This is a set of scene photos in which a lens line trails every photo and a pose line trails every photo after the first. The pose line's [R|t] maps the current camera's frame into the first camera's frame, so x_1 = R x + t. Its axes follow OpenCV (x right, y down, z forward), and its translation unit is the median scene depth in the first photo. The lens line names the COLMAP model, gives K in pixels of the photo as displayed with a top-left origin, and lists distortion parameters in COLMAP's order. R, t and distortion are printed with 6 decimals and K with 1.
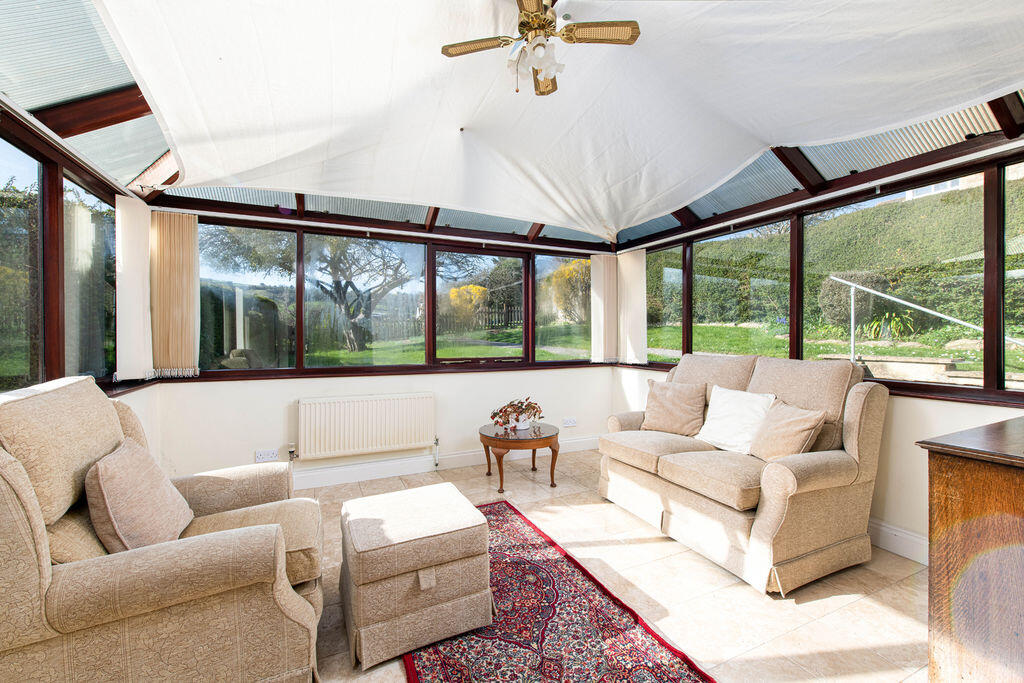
lens RADIAL K [[416.3, 0, 512.0], [0, 416.3, 341.5], [0, 0, 1]] dist [-0.000037, 0.000001]
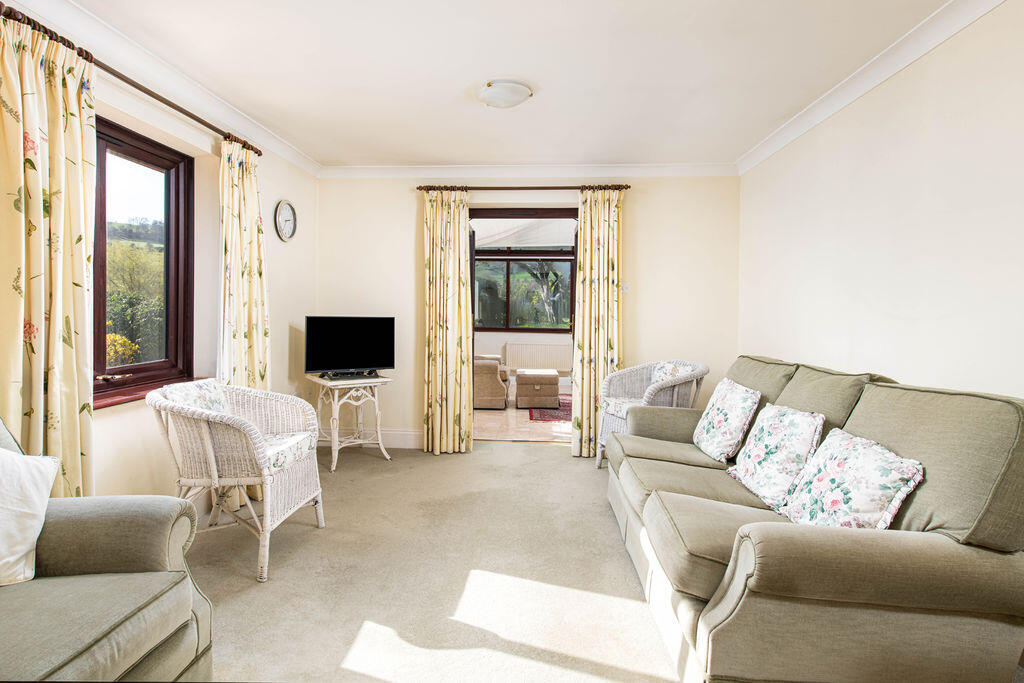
lens RADIAL K [[531.3, 0, 511.9], [0, 531.3, 316.6], [0, 0, 1]] dist [0.000015, -0.000005]
pose [[0.885479, 0.008369, -0.464603, 0.700764], [-0.008687, 0.999961, 0.001456, 0.000655], [0.464597, 0.002747, 0.885518, -1.260648]]
